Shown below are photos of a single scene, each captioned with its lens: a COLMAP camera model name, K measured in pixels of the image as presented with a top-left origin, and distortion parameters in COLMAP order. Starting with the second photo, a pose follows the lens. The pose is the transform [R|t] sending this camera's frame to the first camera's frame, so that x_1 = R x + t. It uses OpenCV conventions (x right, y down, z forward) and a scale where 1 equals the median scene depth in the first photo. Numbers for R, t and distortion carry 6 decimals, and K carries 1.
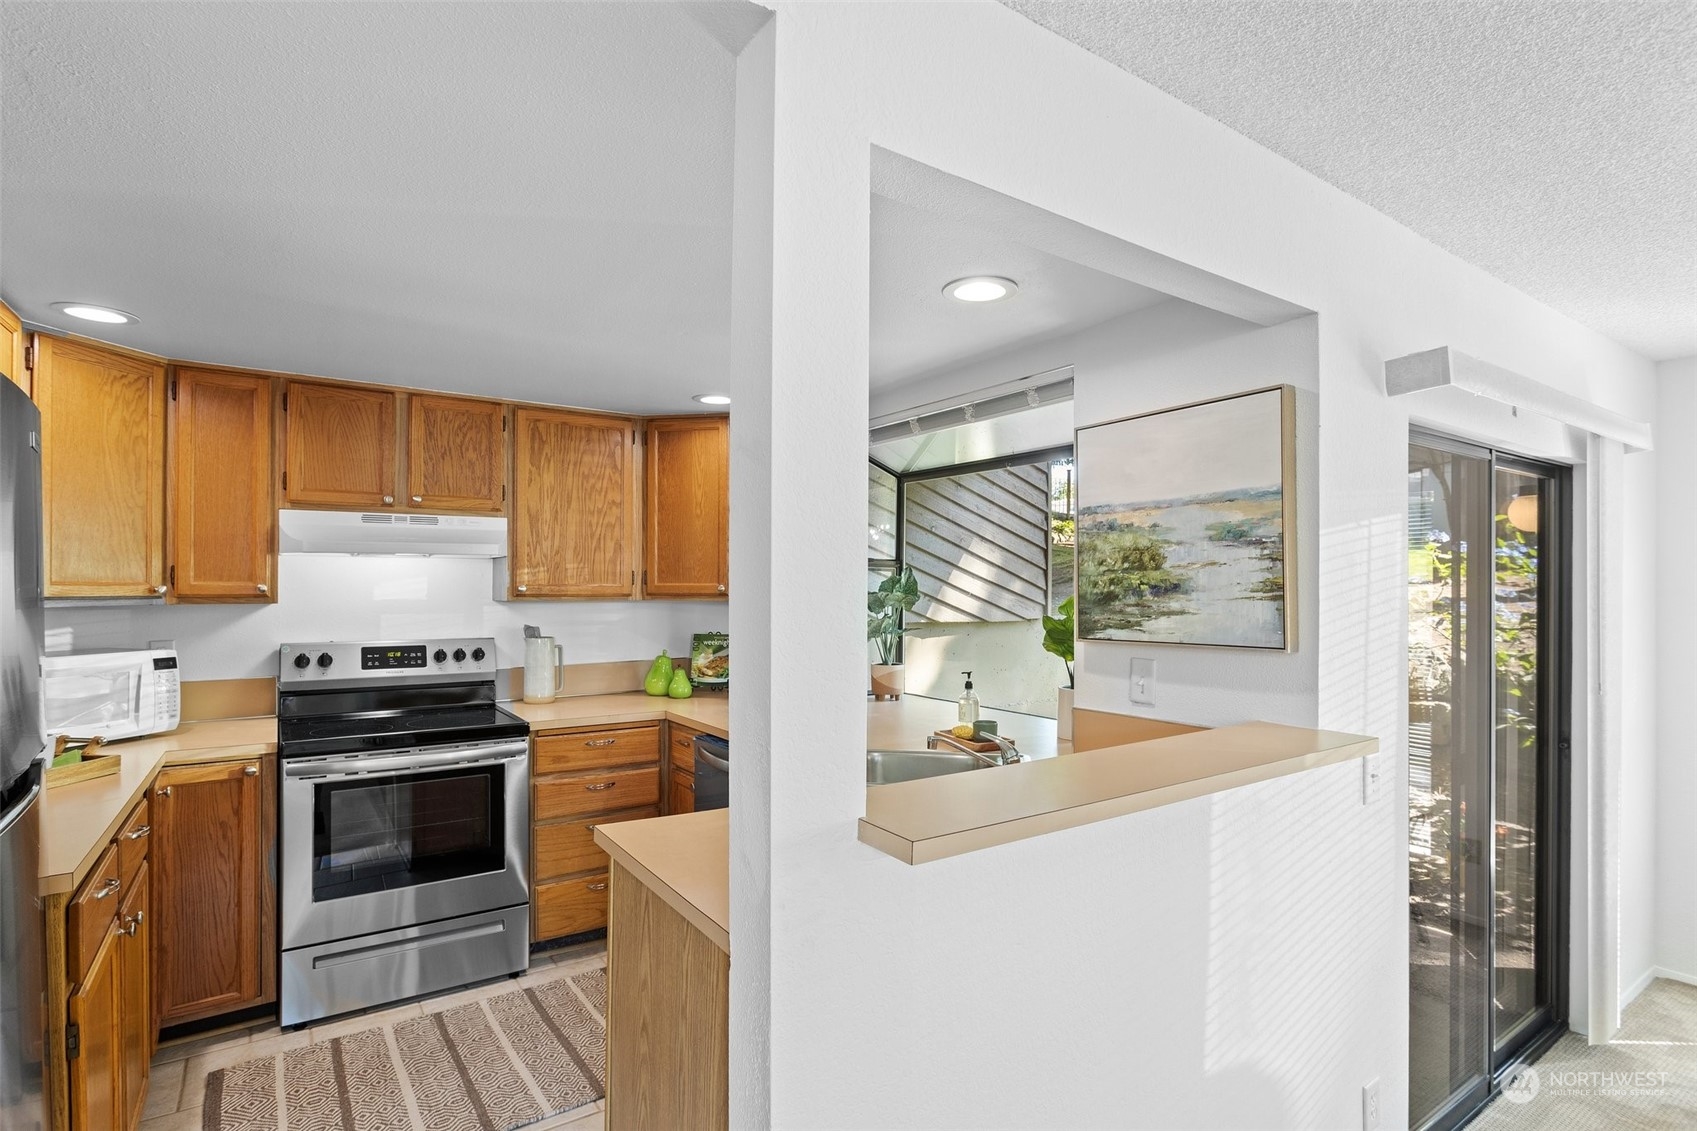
lens RADIAL K [[834.6, 0, 846.3], [0, 834.6, 576.5], [0, 0, 1]] dist [-0.001300, 0.001074]
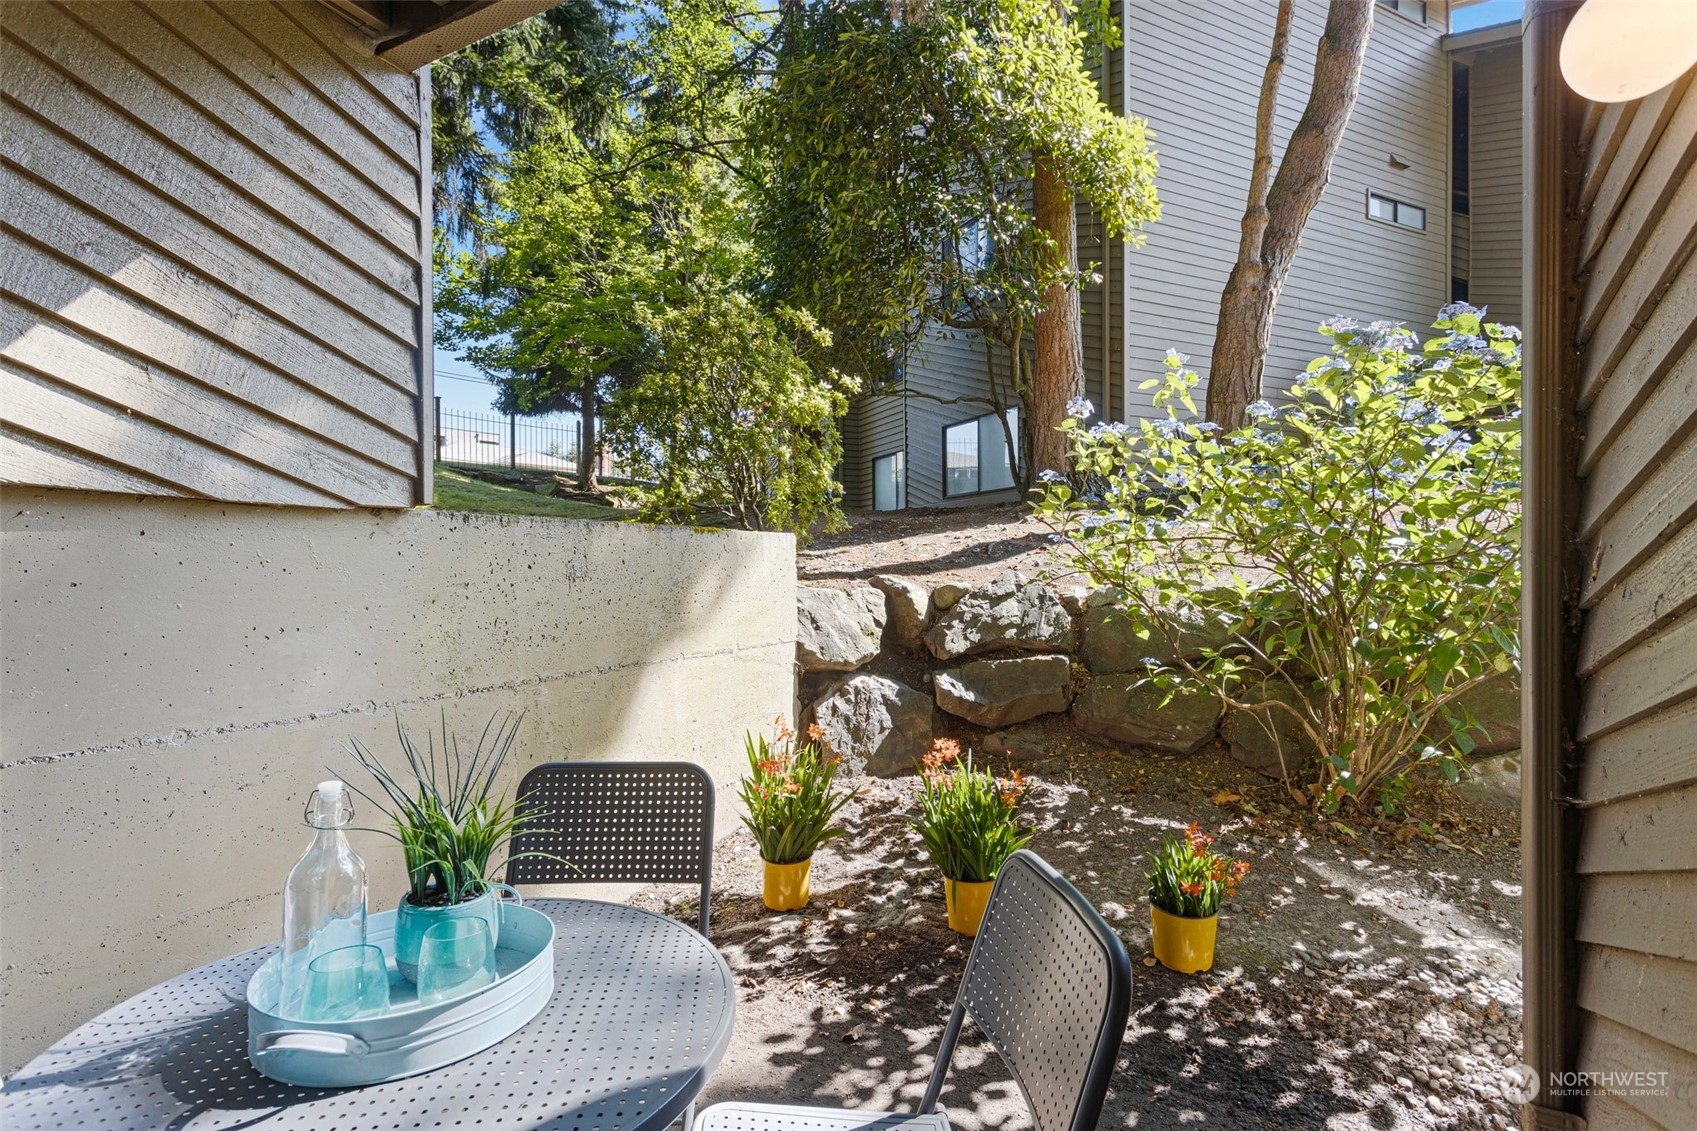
lens RADIAL K [[829.6, 0, 845.5], [0, 829.6, 561.9], [0, 0, 1]] dist [-0.002317, 0.001253]
pose [[0.880864, -0.003913, 0.473352, 0.459620], [0.004673, 0.999989, -0.000430, 0.157755], [-0.473346, 0.002591, 0.880873, 1.026725]]
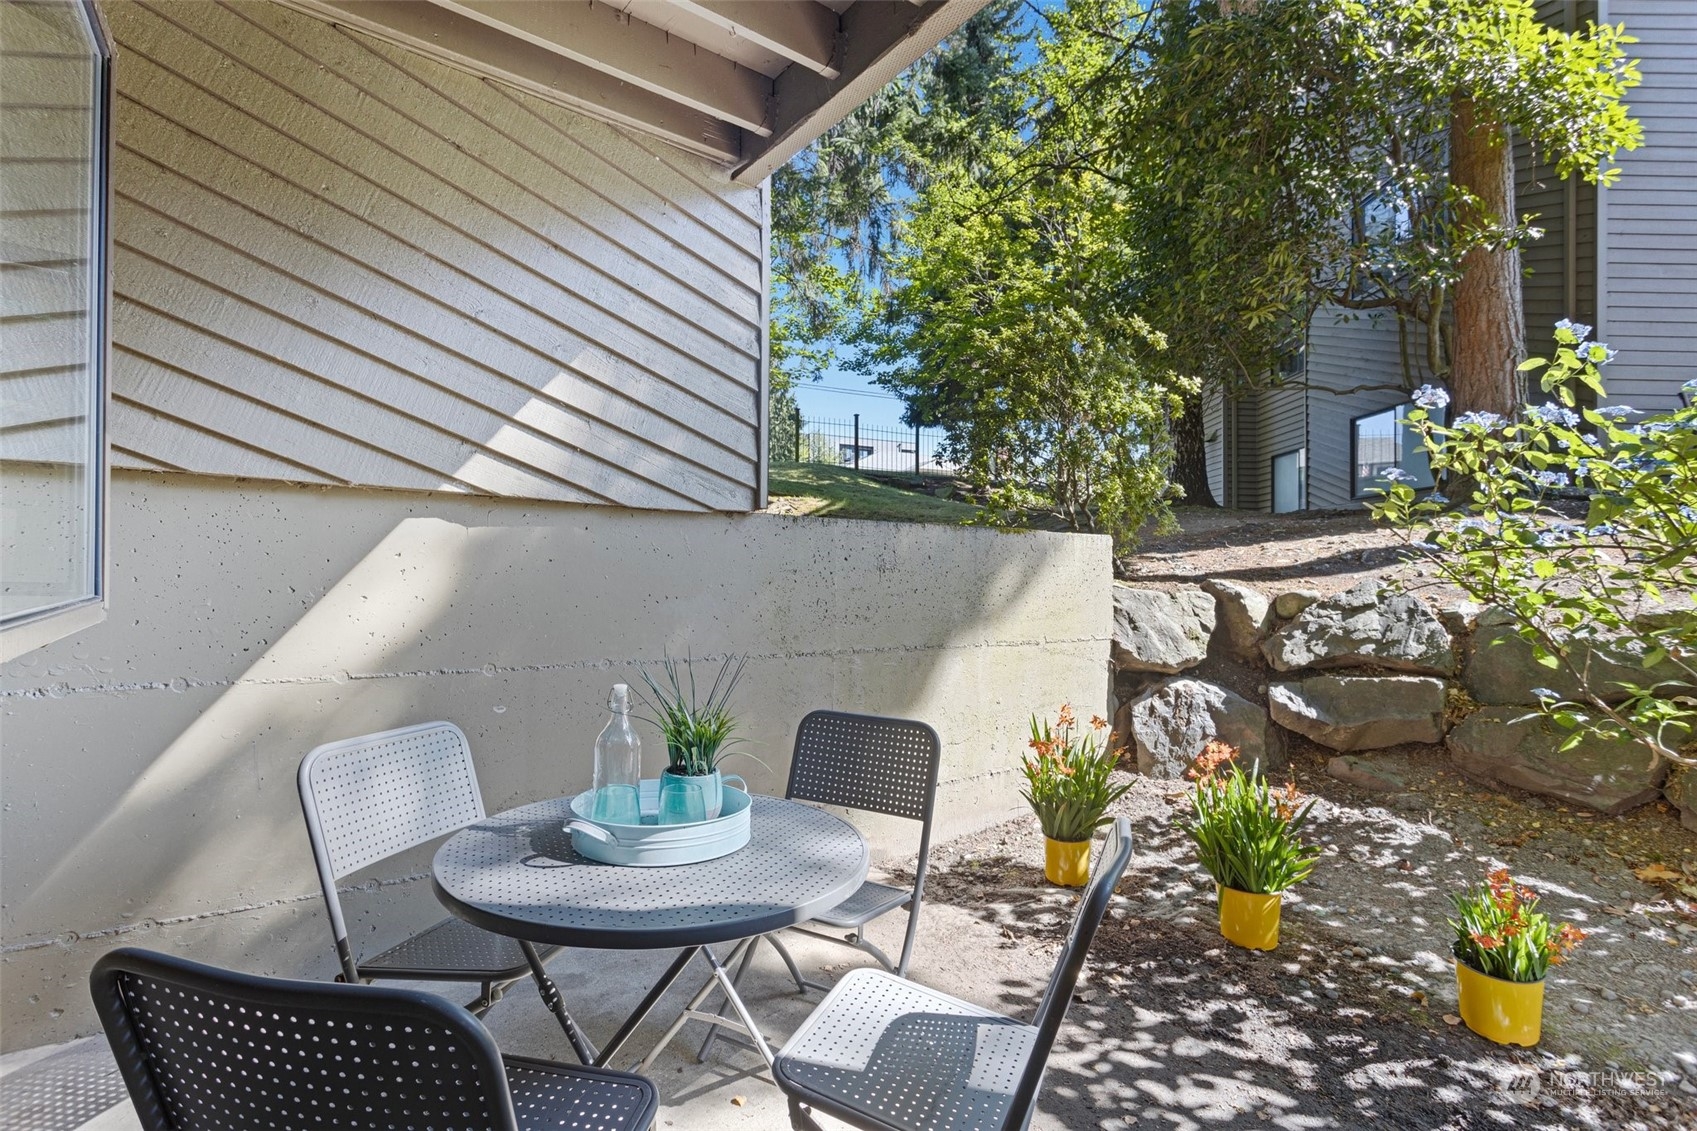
lens RADIAL K [[805.9, 0, 854.1], [0, 805.9, 562.6], [0, 0, 1]] dist [0.001035, 0.000174]
pose [[0.999454, 0.023980, 0.022735, 0.578668], [-0.024099, 0.999697, 0.004982, 0.160908], [-0.022609, -0.005528, 0.999729, 0.889051]]
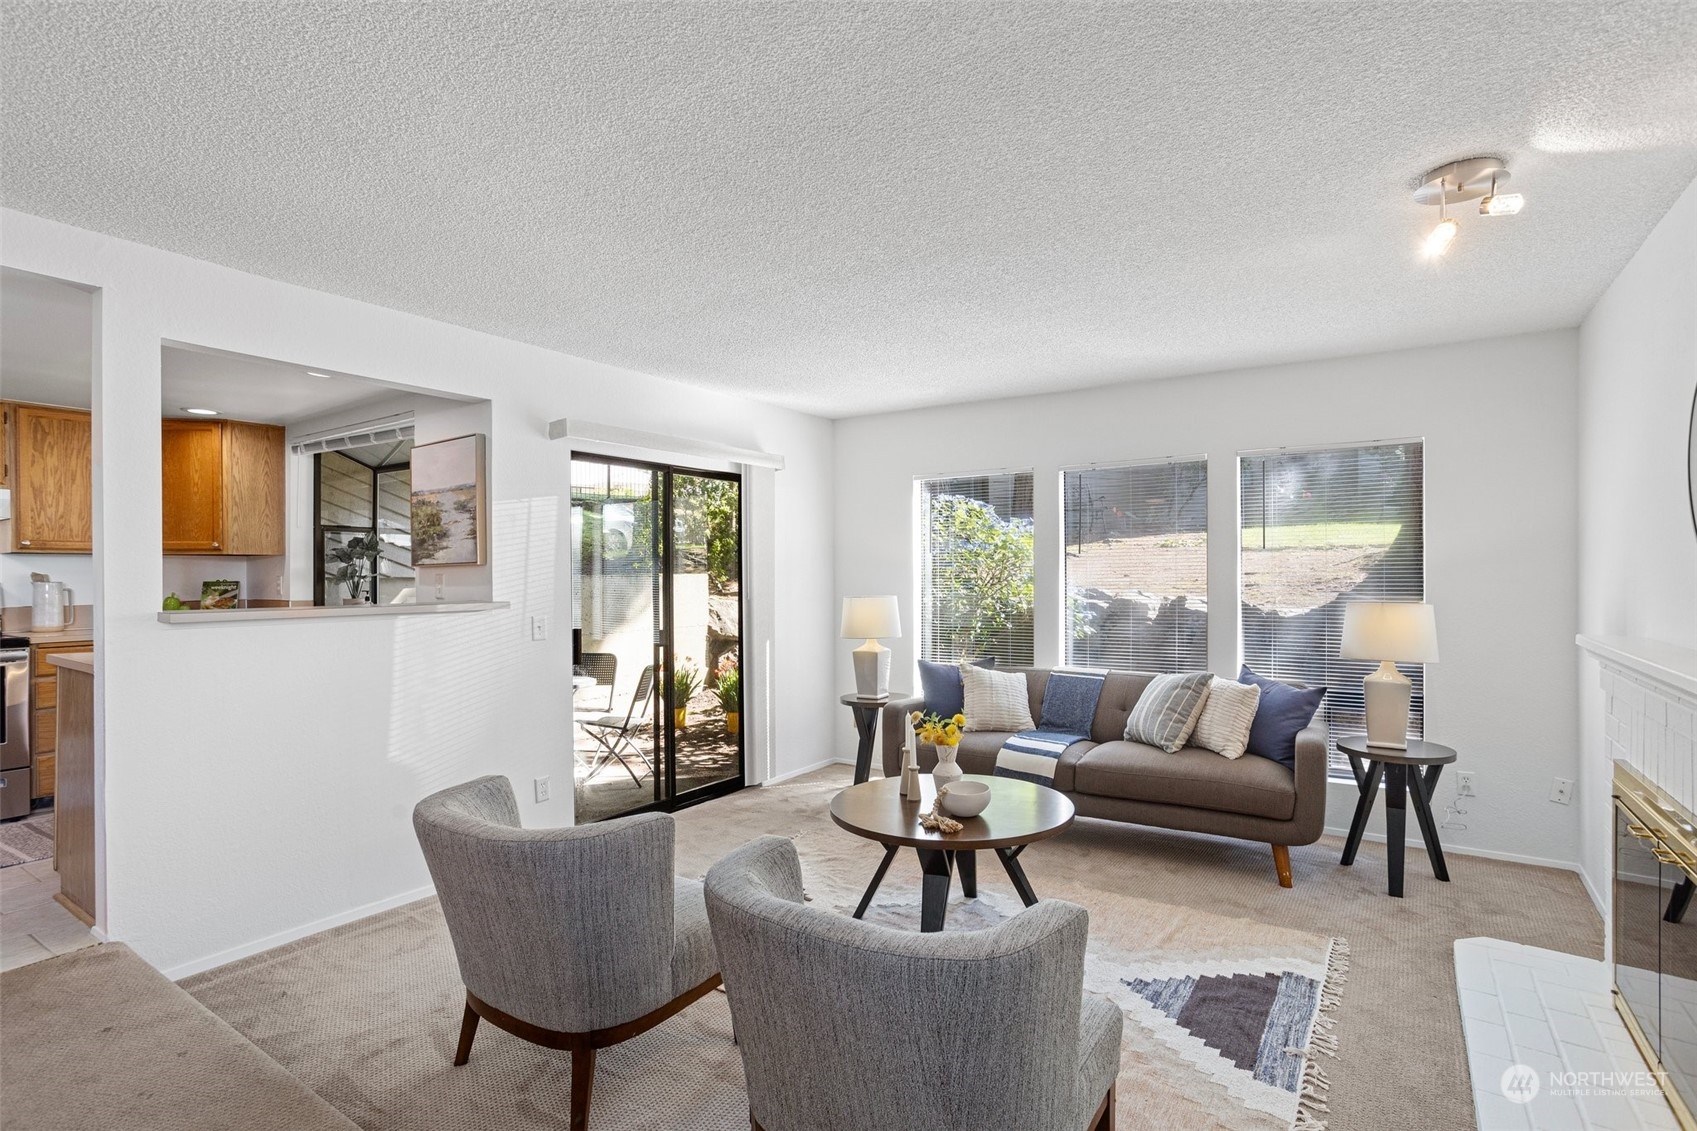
lens RADIAL K [[807.8, 0, 829.7], [0, 807.8, 574.6], [0, 0, 1]] dist [-0.018267, 0.017645]
pose [[0.937842, -0.006718, 0.346998, 0.449471], [0.003385, 0.999942, 0.010211, 0.068842], [-0.347047, -0.008402, 0.937810, -0.801451]]
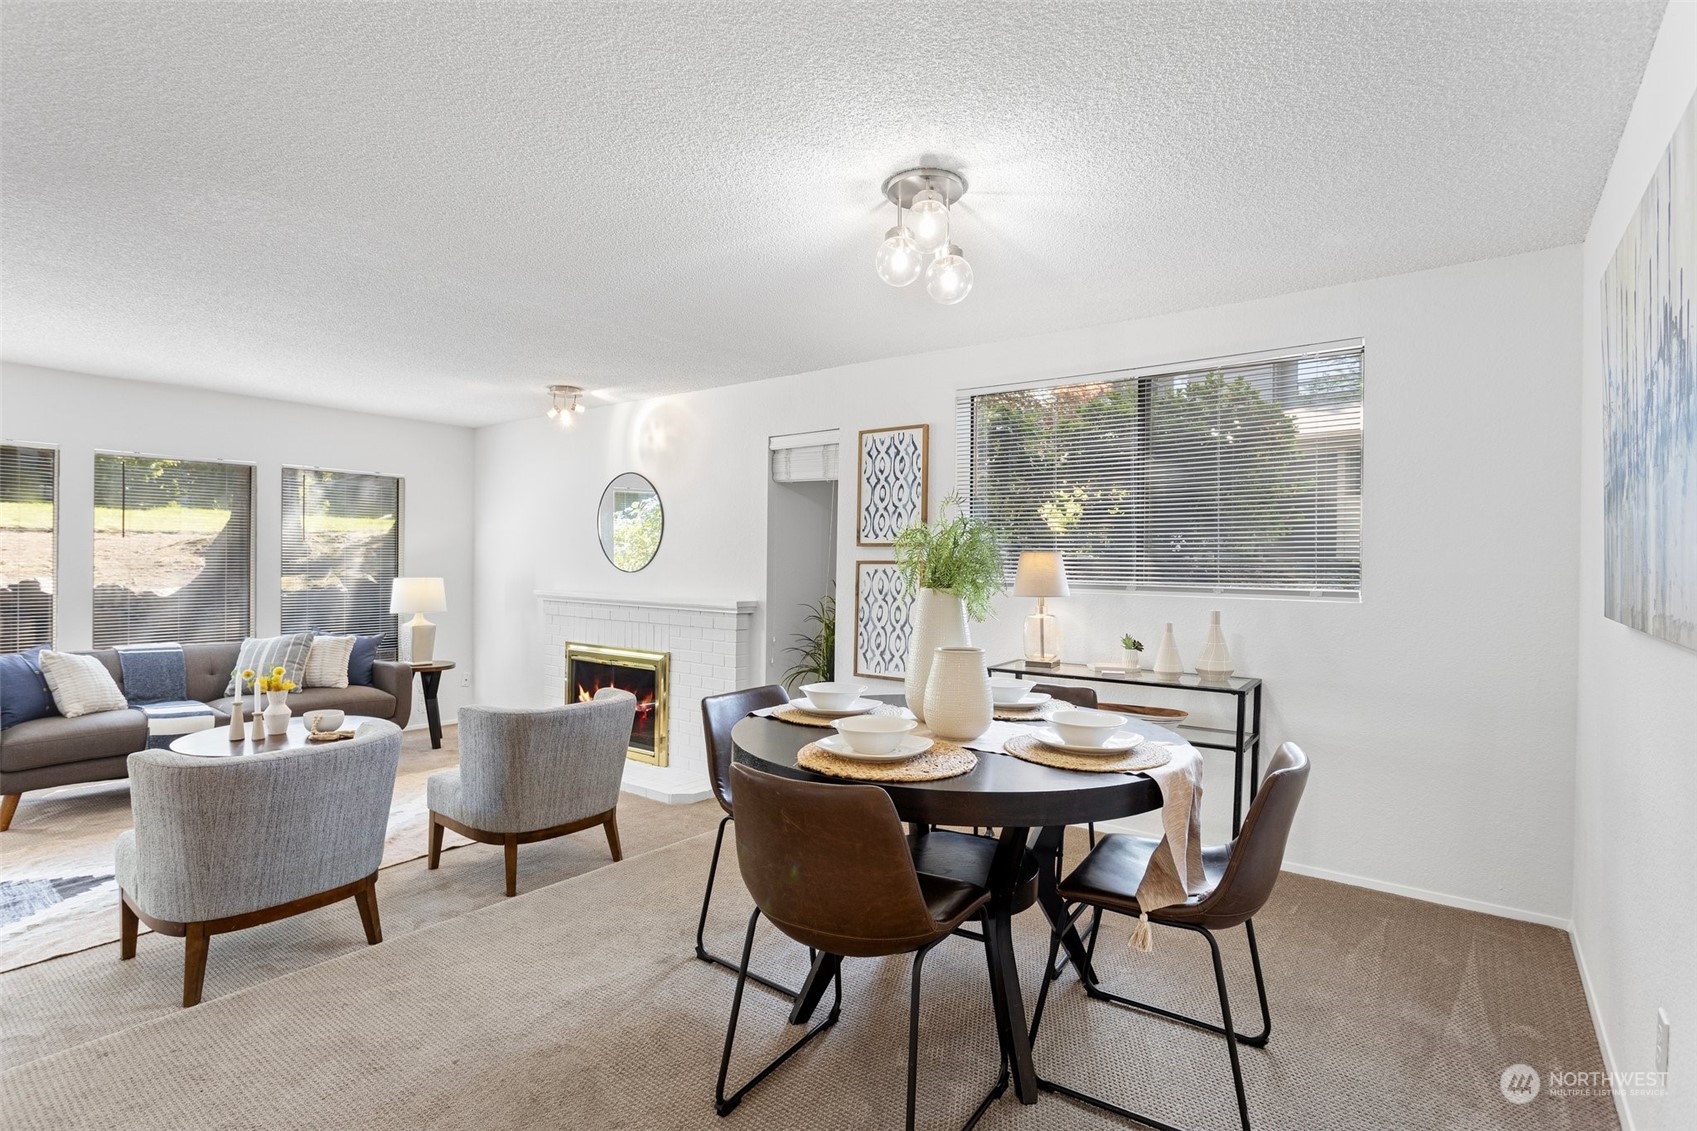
lens RADIAL K [[834.6, 0, 846.3], [0, 834.6, 576.5], [0, 0, 1]] dist [-0.001300, 0.001074]
pose [[-0.300002, -0.020452, 0.953719, -0.735488], [-0.024980, 0.999596, 0.013578, 0.068642], [-0.953611, -0.019750, -0.300392, -0.316225]]
